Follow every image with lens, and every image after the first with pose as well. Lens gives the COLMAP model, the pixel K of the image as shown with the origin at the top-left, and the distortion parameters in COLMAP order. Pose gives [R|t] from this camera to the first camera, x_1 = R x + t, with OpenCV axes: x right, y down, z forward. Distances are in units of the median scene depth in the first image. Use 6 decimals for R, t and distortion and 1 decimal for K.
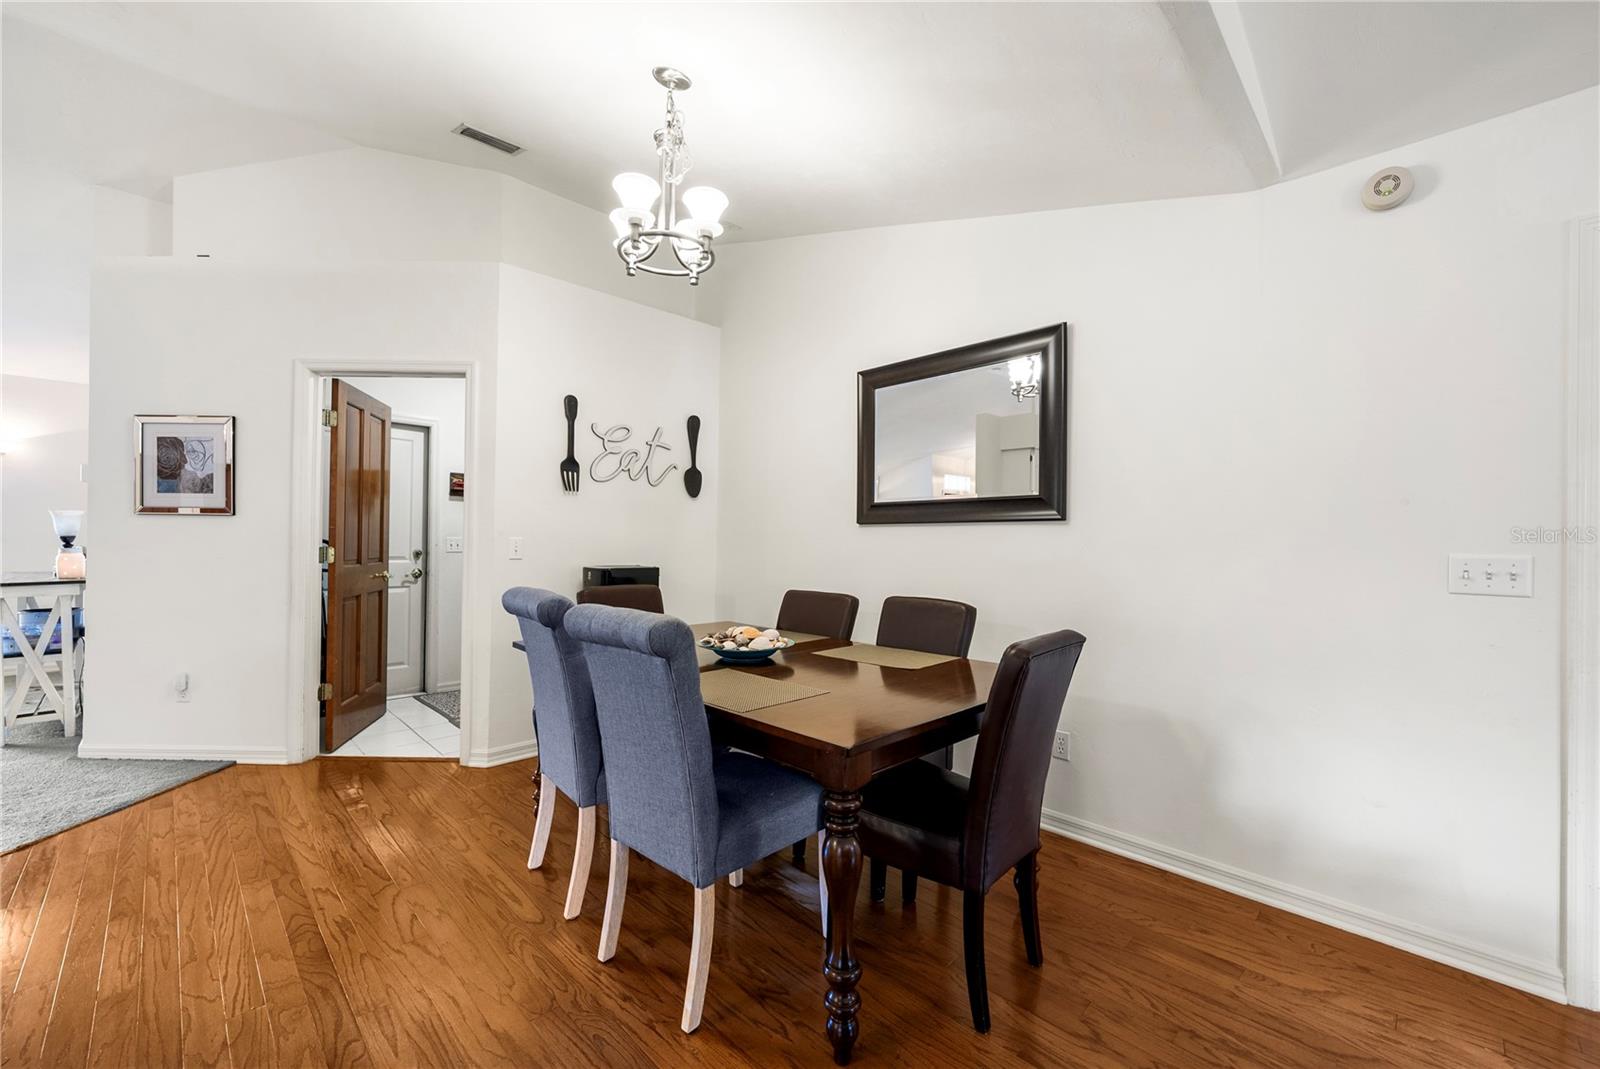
lens RADIAL K [[633.5, 0, 803.4], [0, 633.5, 535.8], [0, 0, 1]] dist [-0.001018, 0.000031]
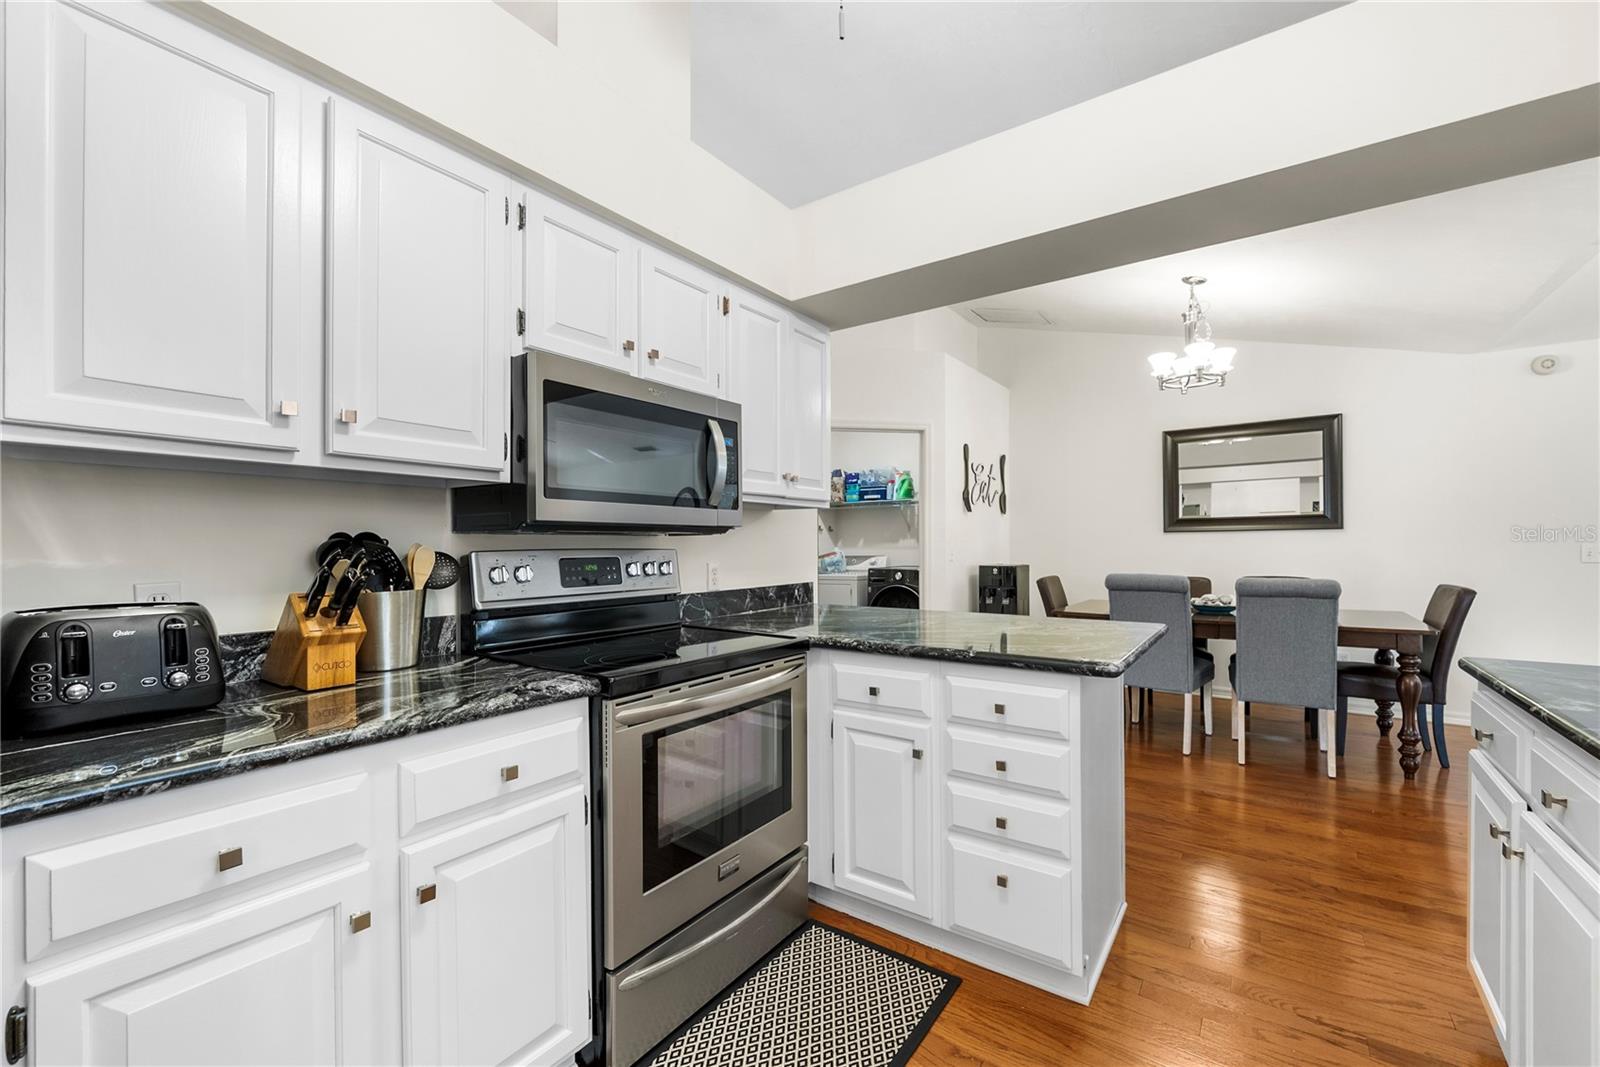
lens RADIAL K [[653.7, 0, 822.6], [0, 653.7, 546.4], [0, 0, 1]] dist [-0.000189, 0.000041]
pose [[0.982502, -0.022083, 0.184939, -1.013319], [0.021463, 0.999755, 0.005357, -0.012583], [-0.185013, -0.001294, 0.982735, -0.371403]]
